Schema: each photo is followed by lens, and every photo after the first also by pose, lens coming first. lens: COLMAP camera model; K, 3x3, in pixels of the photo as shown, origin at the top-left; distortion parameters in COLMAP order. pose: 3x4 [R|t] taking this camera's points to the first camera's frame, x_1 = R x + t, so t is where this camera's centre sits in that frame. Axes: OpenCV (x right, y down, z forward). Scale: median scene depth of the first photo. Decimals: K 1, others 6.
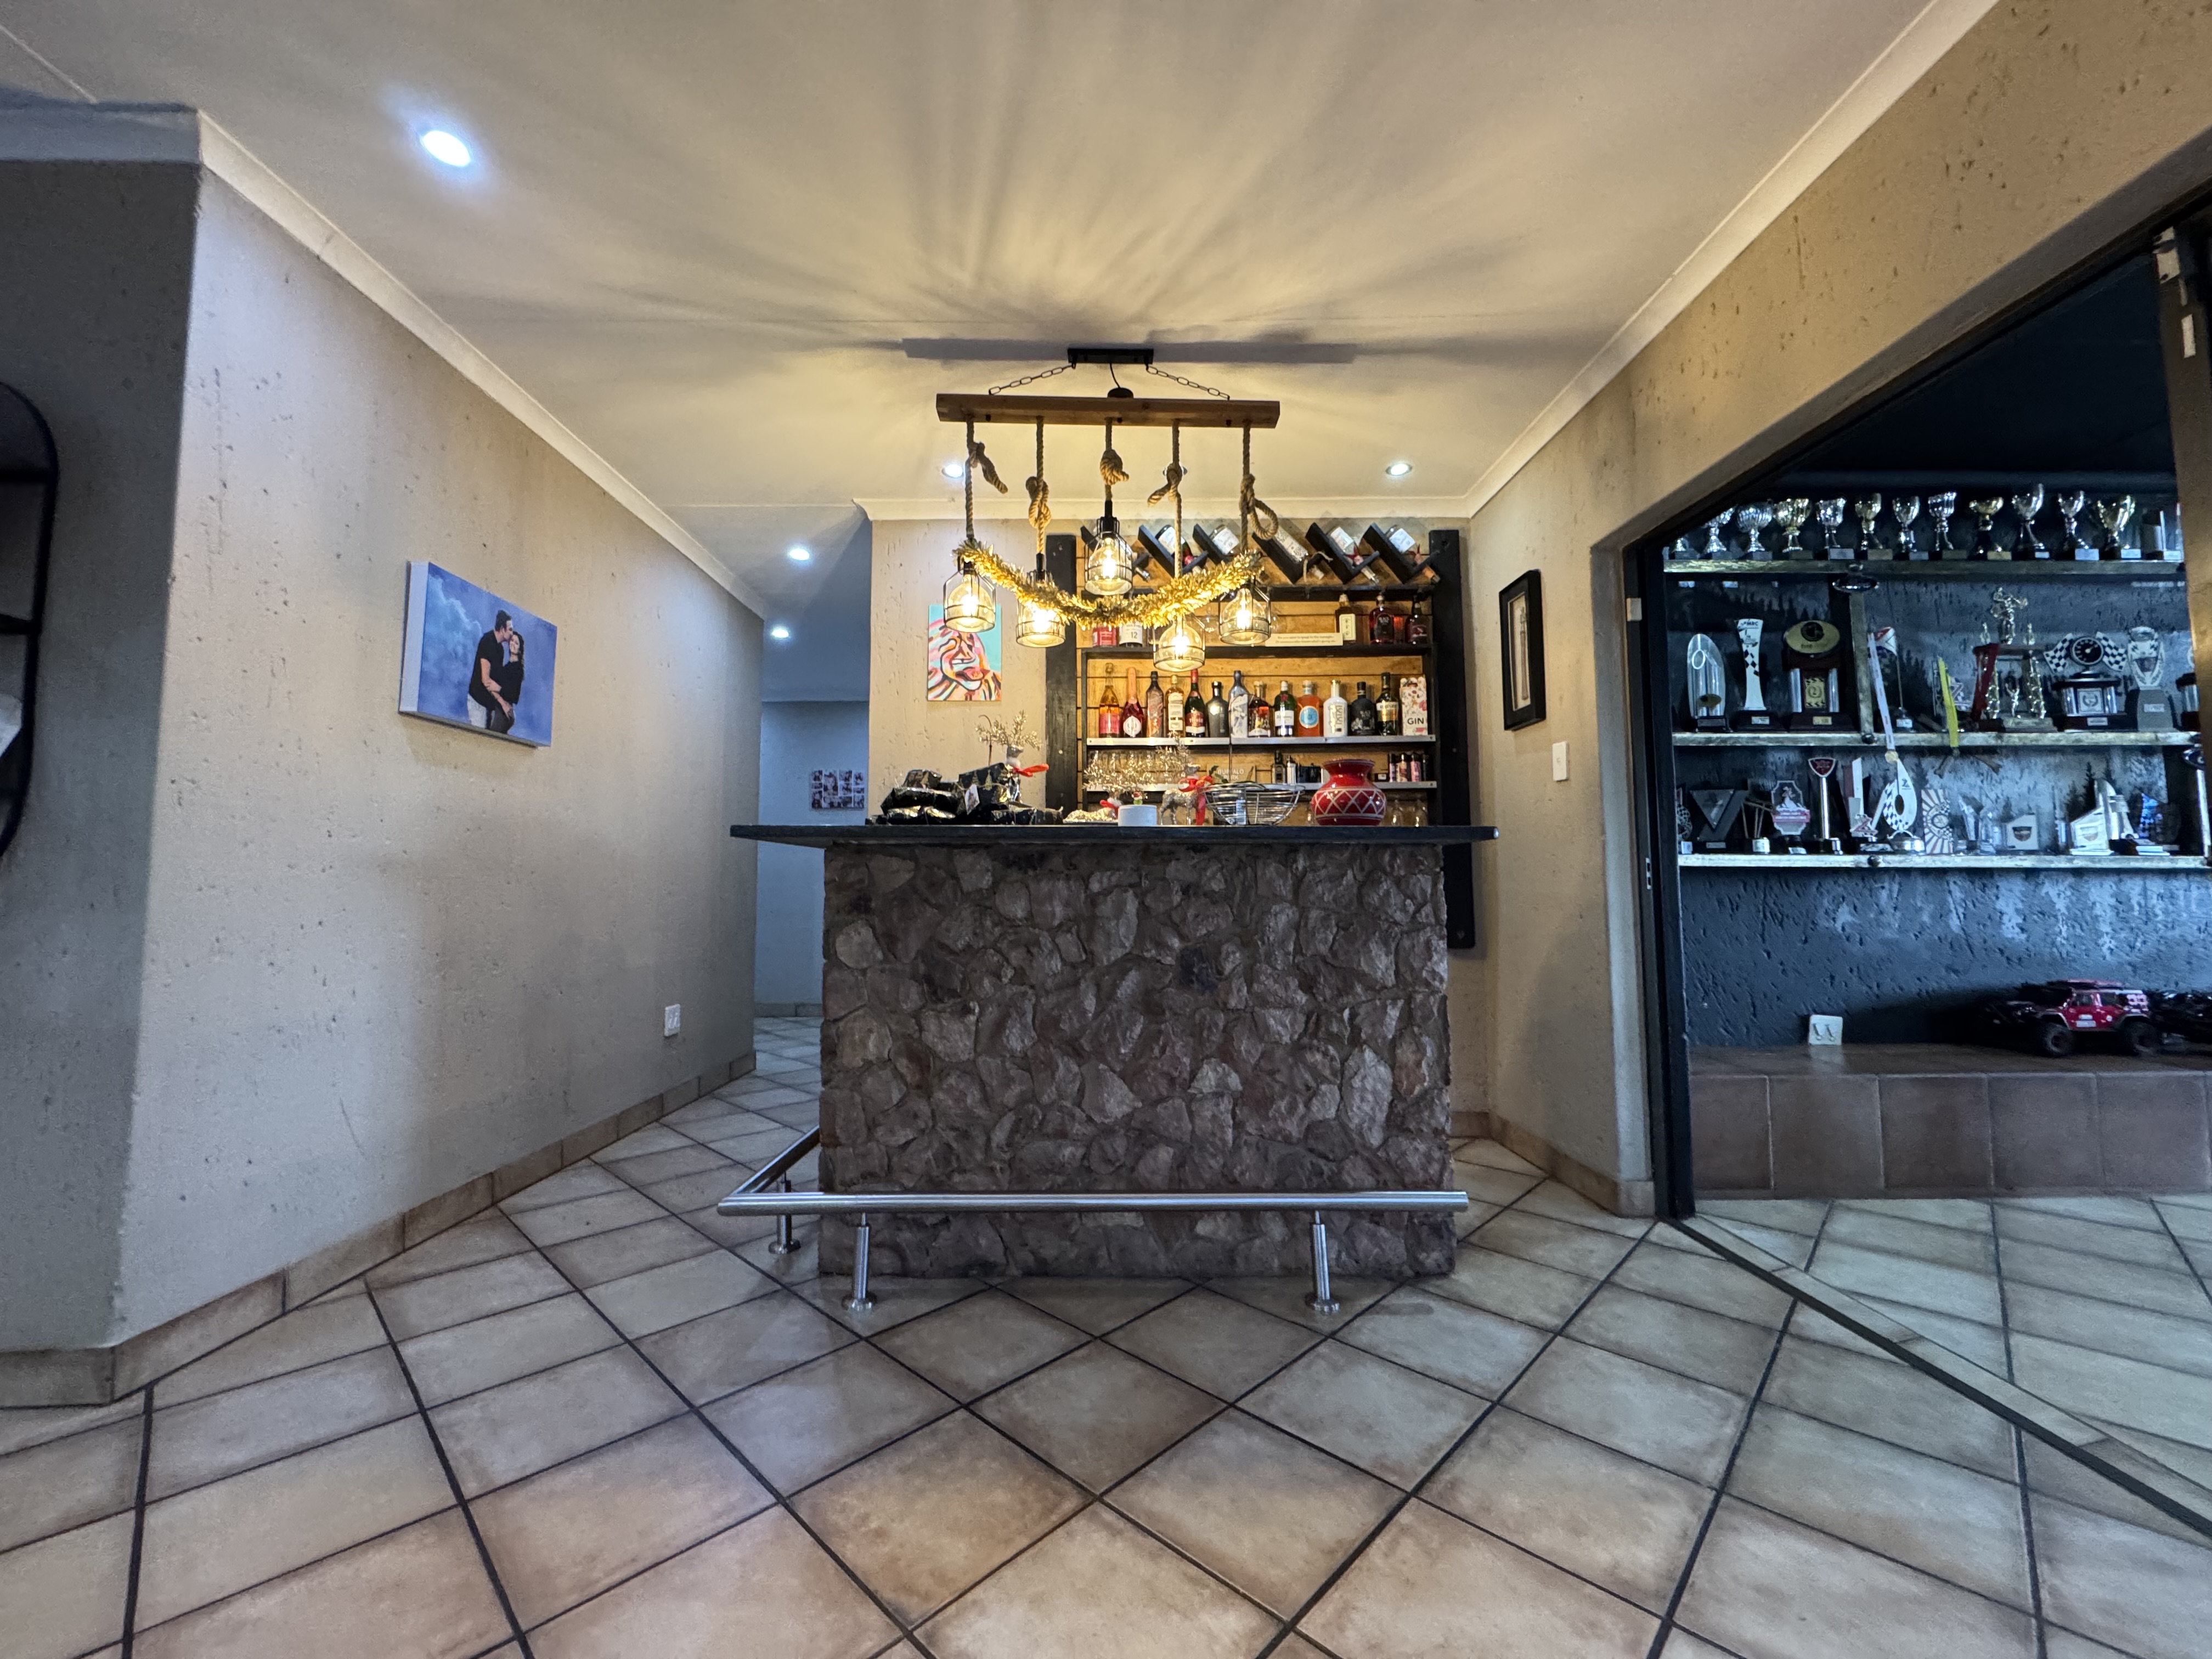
lens RADIAL K [[878.7, 0, 1106.7], [0, 878.7, 826.0], [0, 0, 1]] dist [-0.004673, 0.000679]
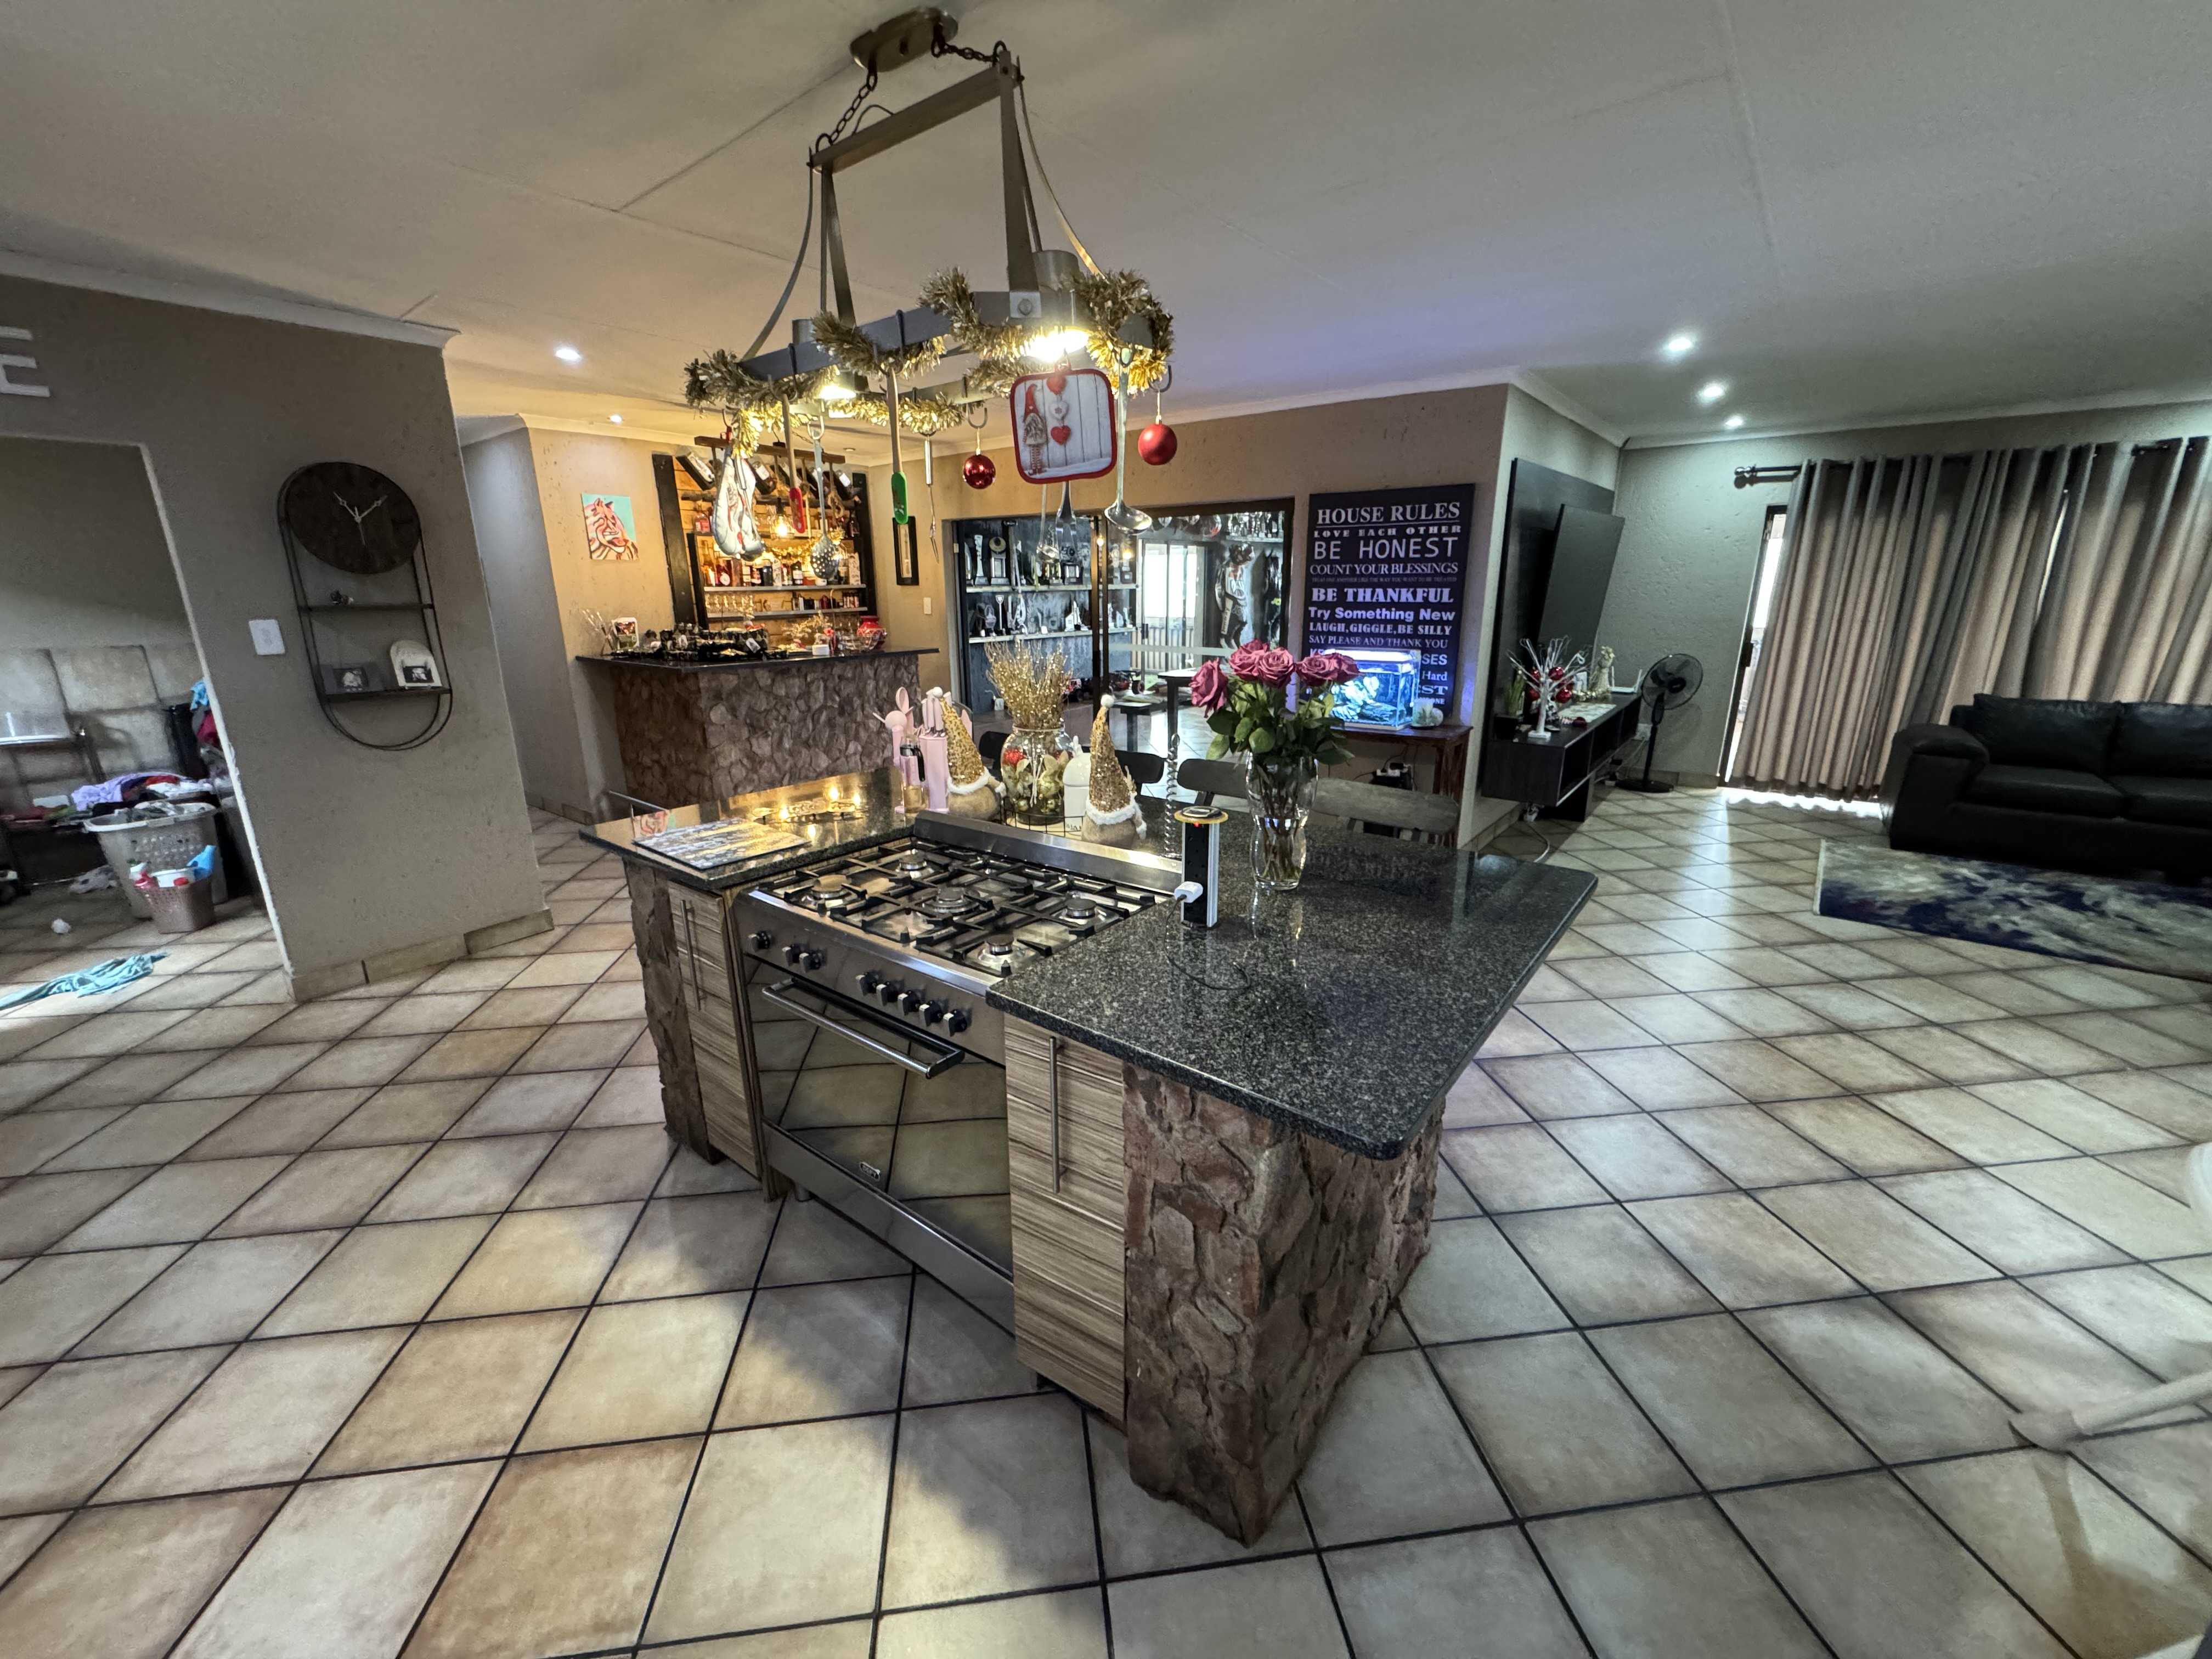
lens RADIAL K [[878.7, 0, 1105.0], [0, 878.7, 831.2], [0, 0, 1]] dist [-0.004673, 0.000679]
pose [[0.623361, -0.216899, 0.751249, -1.028646], [-0.047701, 0.948420, 0.313406, -0.242902], [-0.780478, -0.231201, 0.580862, -0.846302]]
